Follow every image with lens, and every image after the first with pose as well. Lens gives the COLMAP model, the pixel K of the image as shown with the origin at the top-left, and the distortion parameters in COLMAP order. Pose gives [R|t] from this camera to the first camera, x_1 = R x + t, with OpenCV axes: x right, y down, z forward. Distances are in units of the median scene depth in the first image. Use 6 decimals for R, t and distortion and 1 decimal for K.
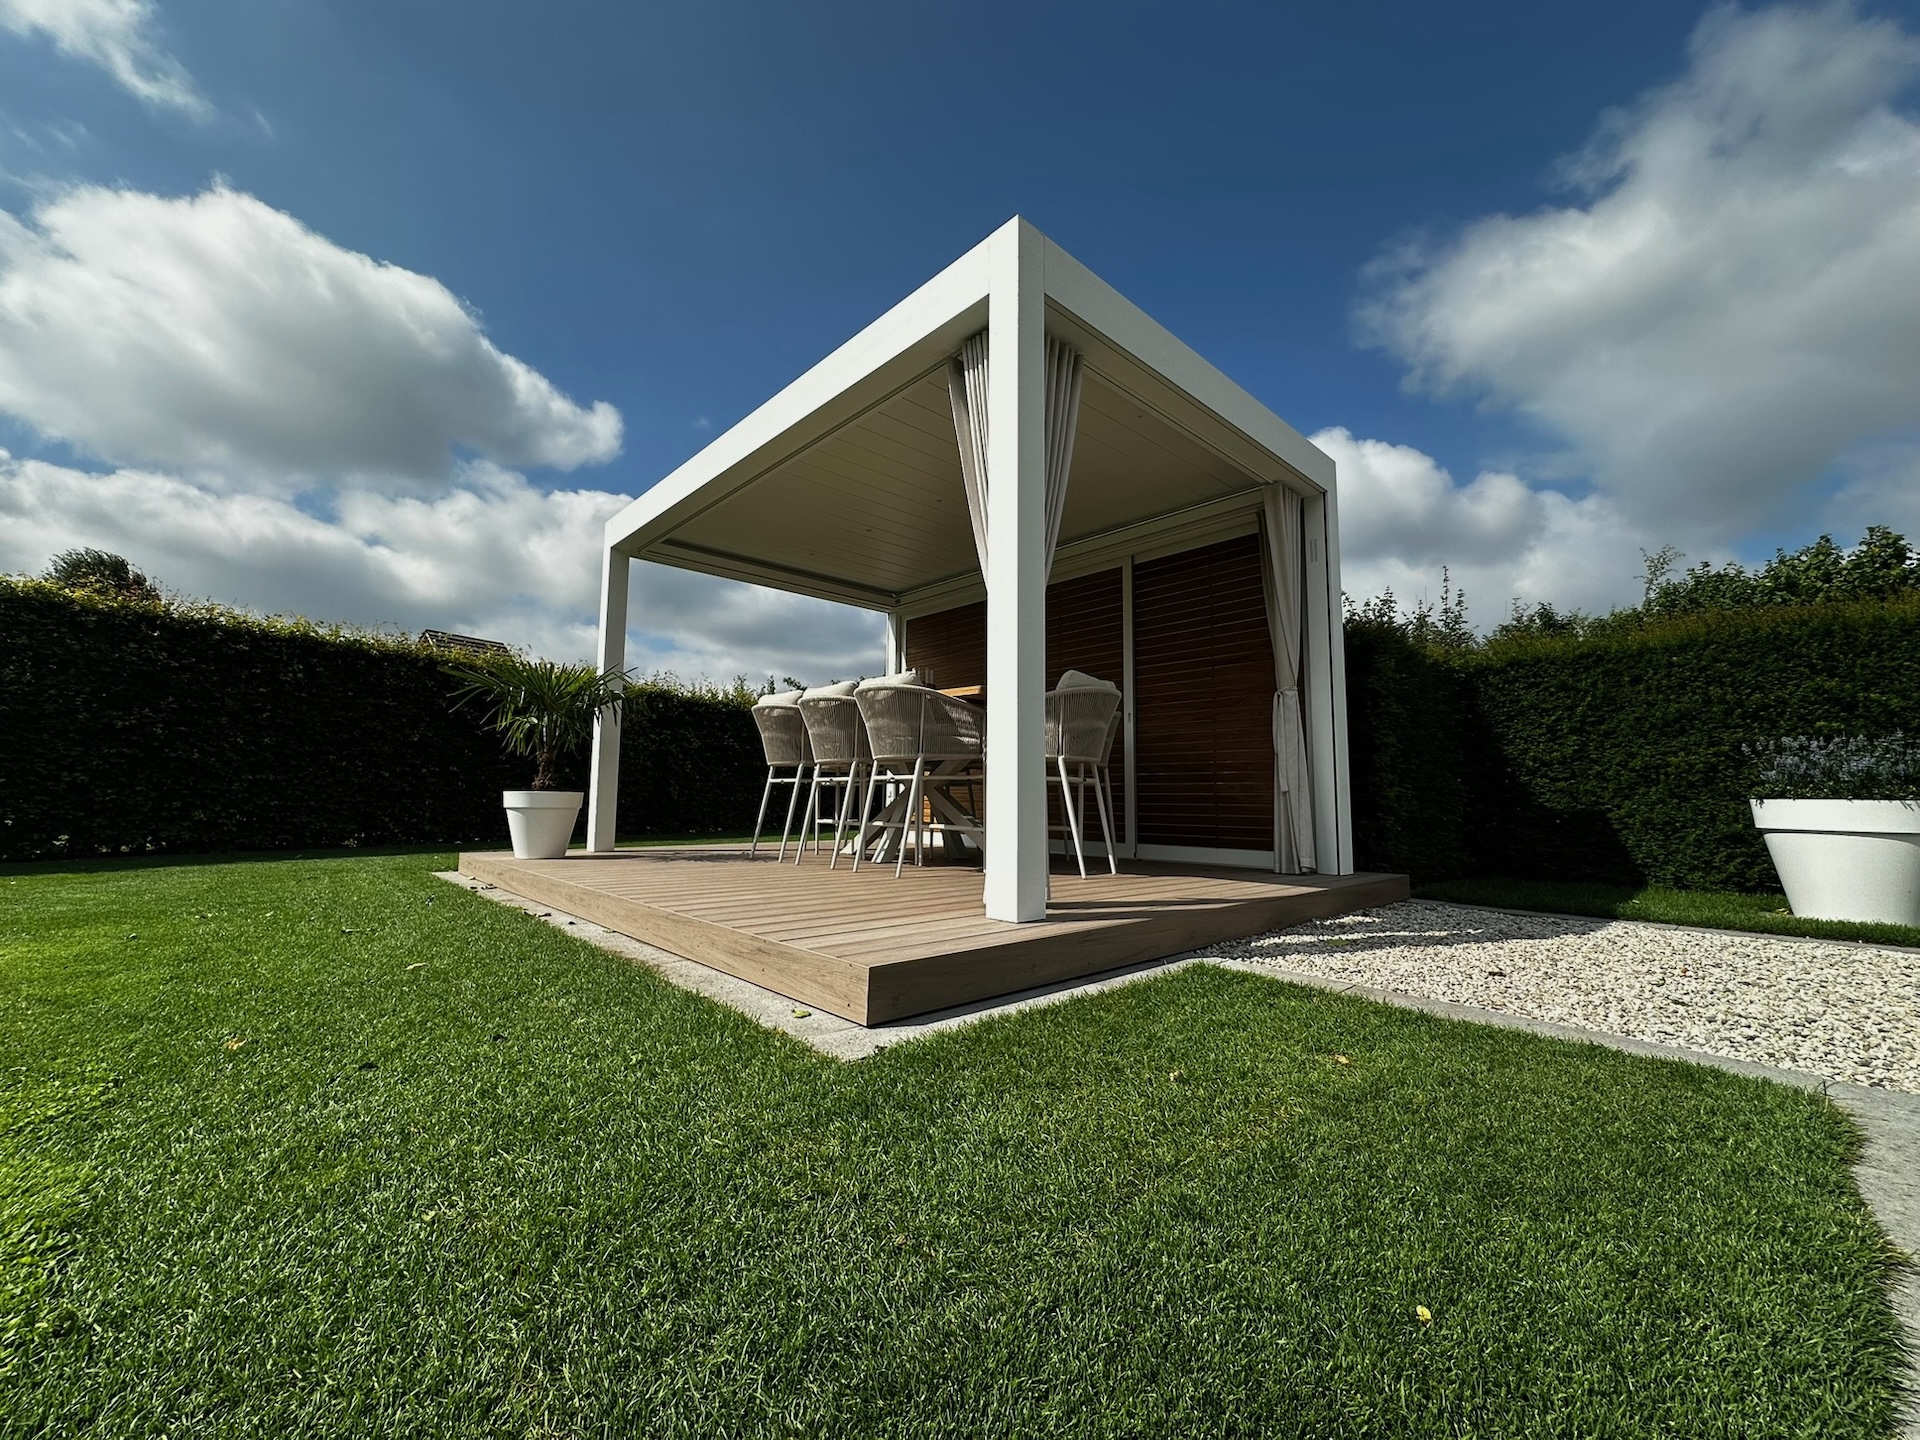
lens RADIAL K [[767.9, 0, 960.0], [0, 767.9, 720.0], [0, 0, 1]] dist [-0.007295, 0.000076]
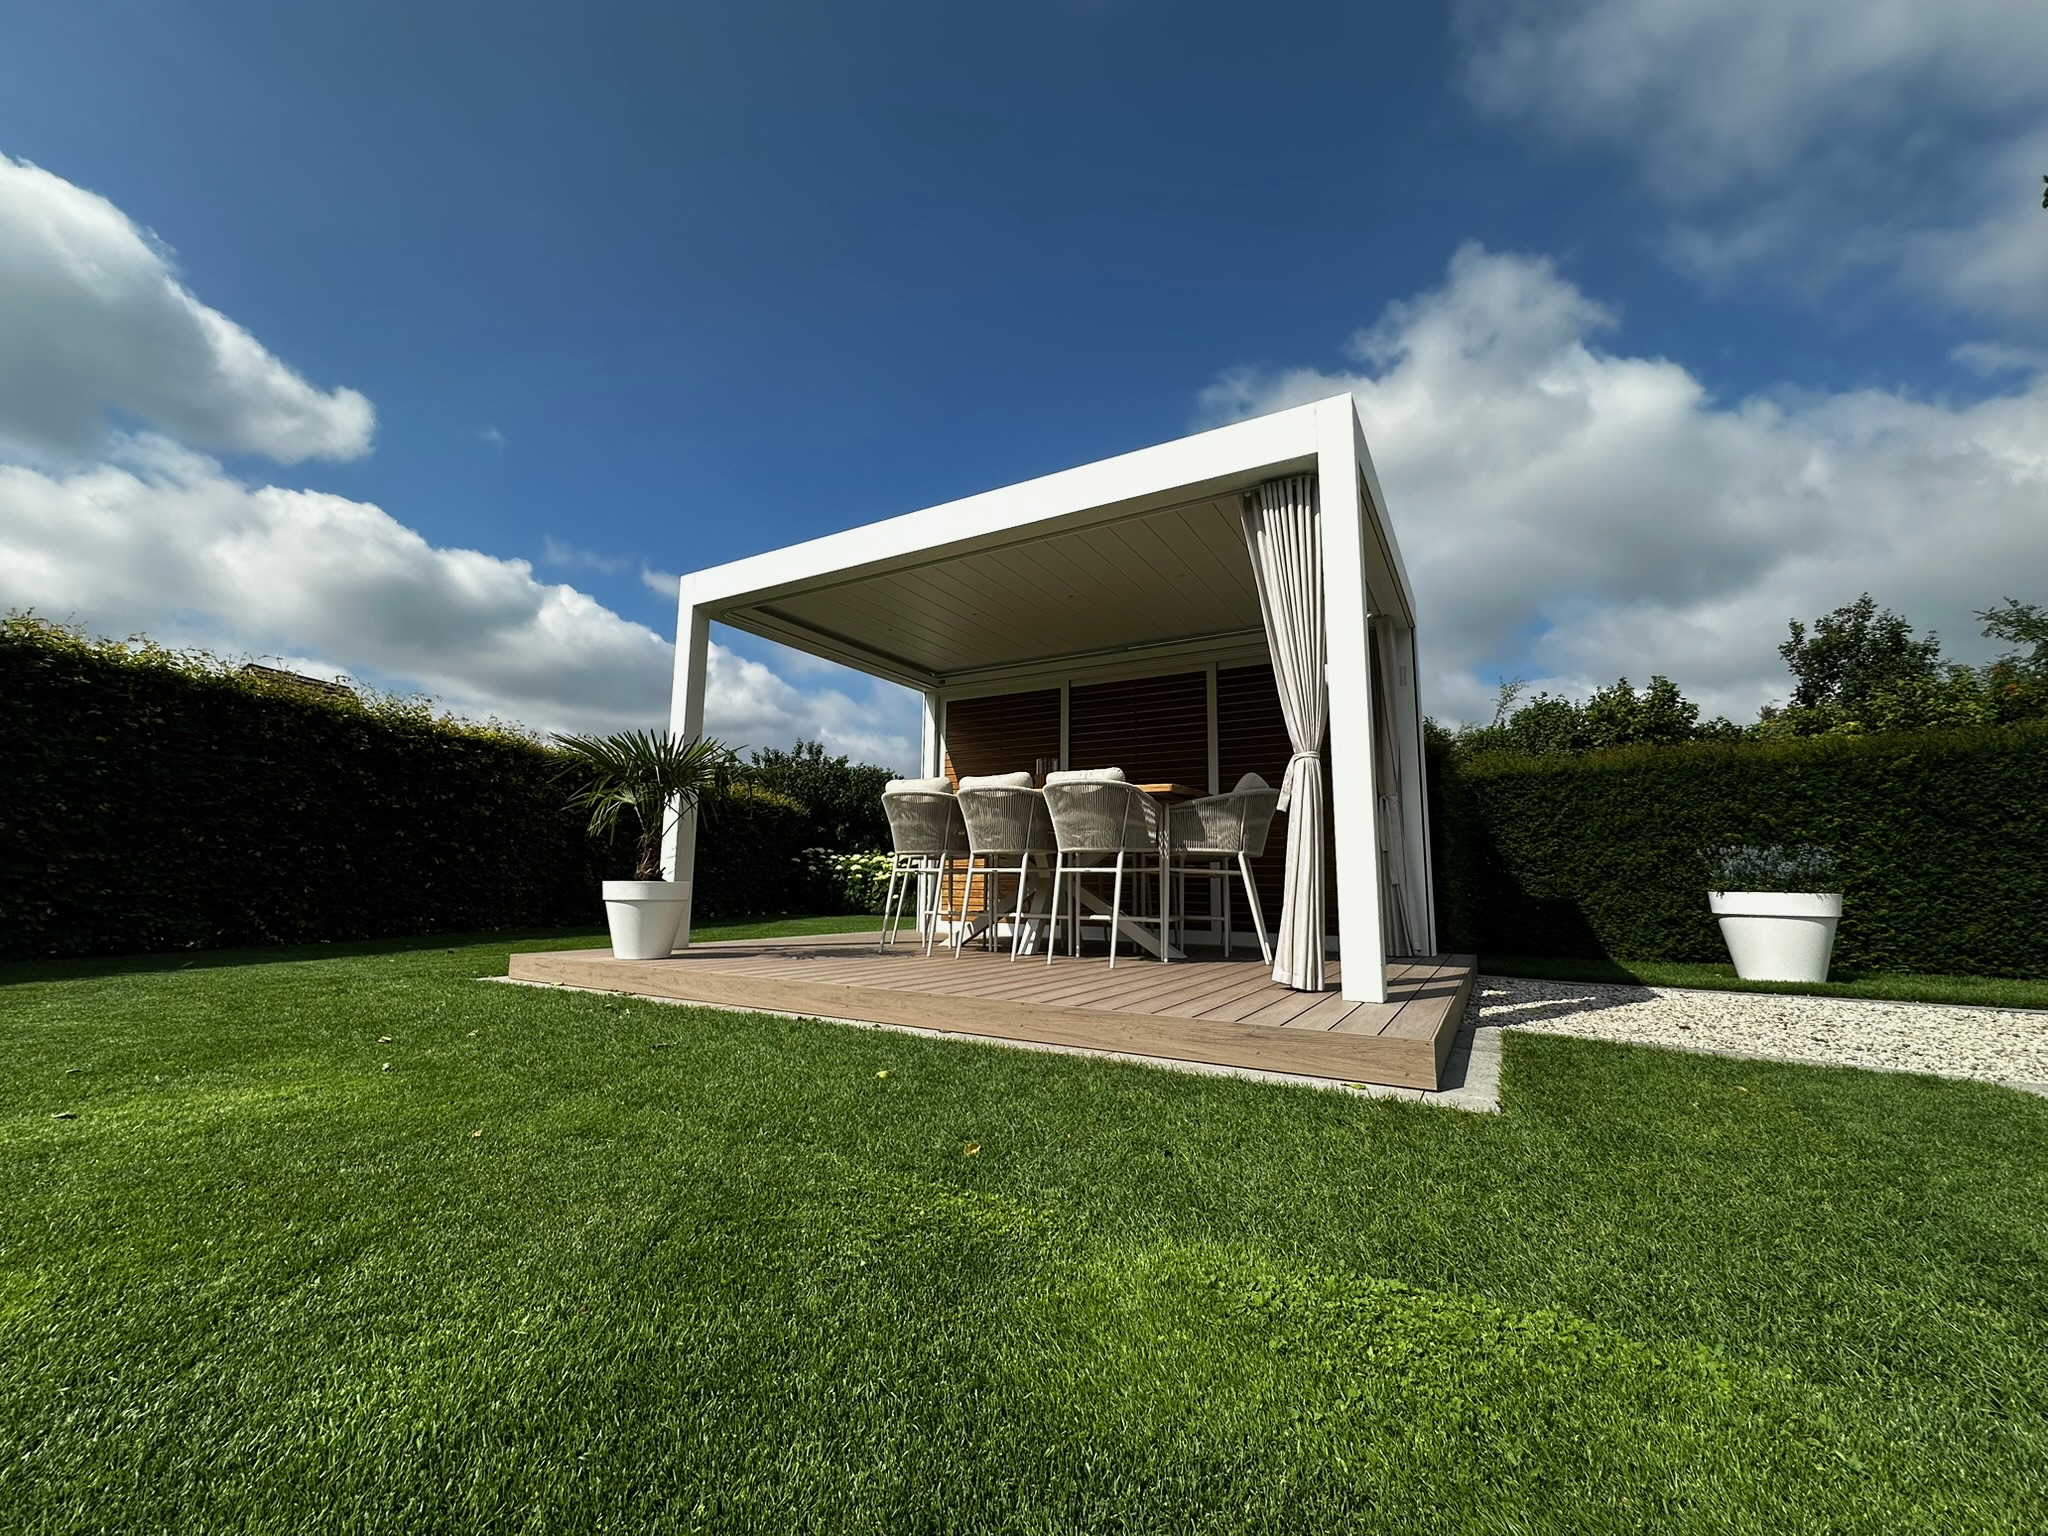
lens RADIAL K [[819.1, 0, 1024.0], [0, 819.1, 768.0], [0, 0, 1]] dist [-0.007295, 0.000076]
pose [[0.957363, 0.043077, 0.285659, -0.414845], [-0.032198, 0.998570, -0.042672, -0.009536], [-0.287088, 0.031655, 0.957381, -0.018858]]
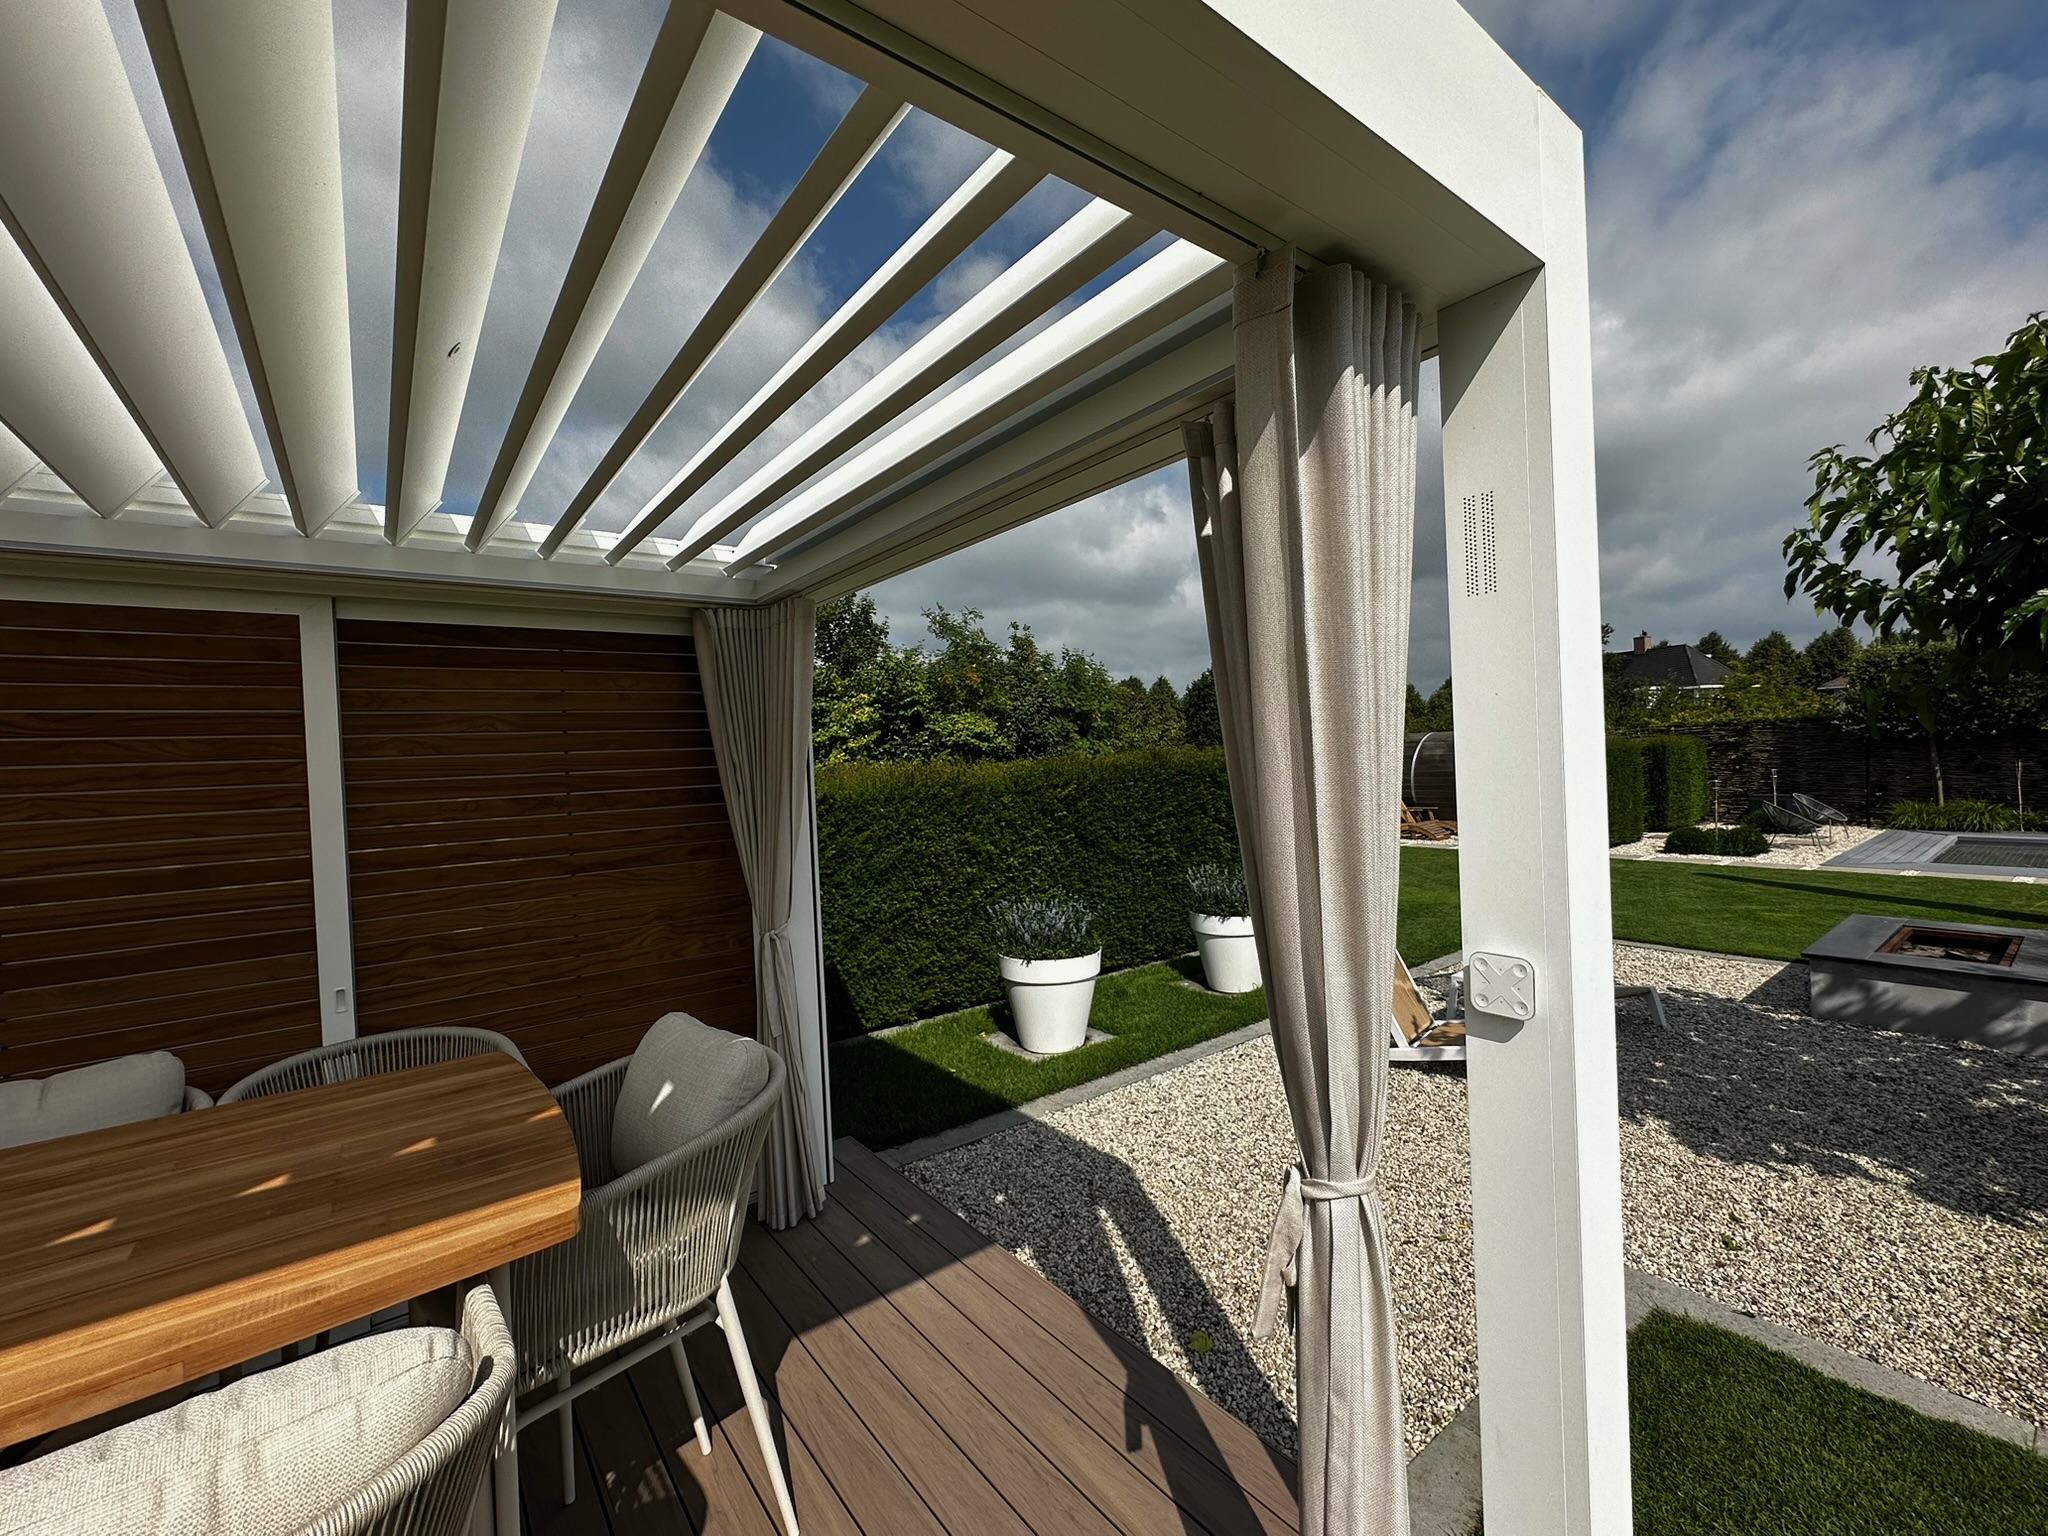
lens RADIAL K [[851.8, 0, 1024.0], [0, 851.8, 768.0], [0, 0, 1]] dist [-0.000652, 0.000026]
pose [[0.099290, -0.025296, 0.994737, -0.221264], [-0.061367, 0.997618, 0.031495, -0.186960], [-0.993164, -0.064171, 0.097501, 0.687148]]
